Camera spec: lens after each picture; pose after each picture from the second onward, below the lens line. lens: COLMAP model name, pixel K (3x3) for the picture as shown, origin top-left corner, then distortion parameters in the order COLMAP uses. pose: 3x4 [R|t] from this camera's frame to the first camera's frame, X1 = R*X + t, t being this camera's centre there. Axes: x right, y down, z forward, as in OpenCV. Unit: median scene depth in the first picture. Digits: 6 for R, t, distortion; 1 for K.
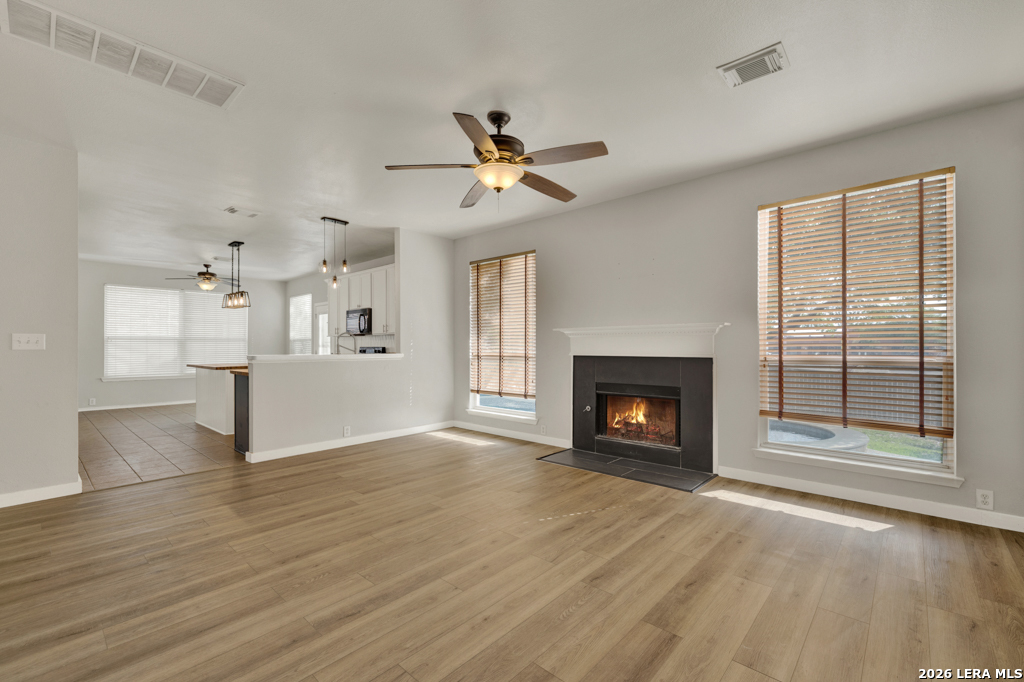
lens RADIAL K [[435.2, 0, 504.4], [0, 435.2, 341.2], [0, 0, 1]] dist [0.008325, 0.000287]
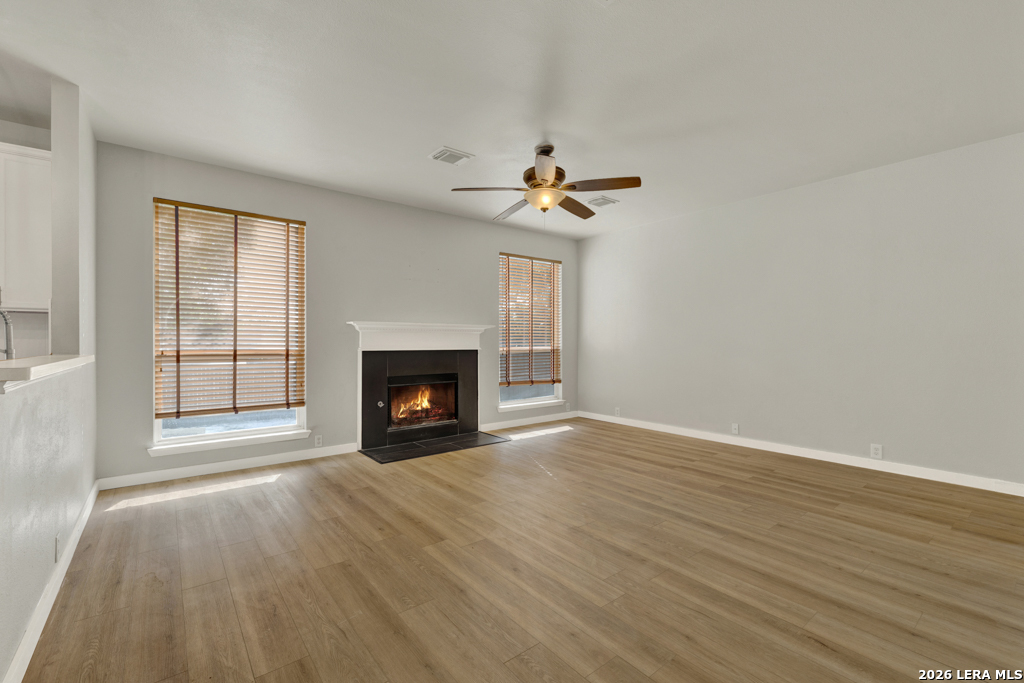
lens RADIAL K [[435.2, 0, 504.4], [0, 435.2, 341.7], [0, 0, 1]] dist [0.008325, 0.000287]
pose [[0.162788, 0.006117, 0.986642, -0.912401], [-0.014257, 0.999891, -0.003847, 0.014408], [-0.986558, -0.013440, 0.162858, 0.690264]]
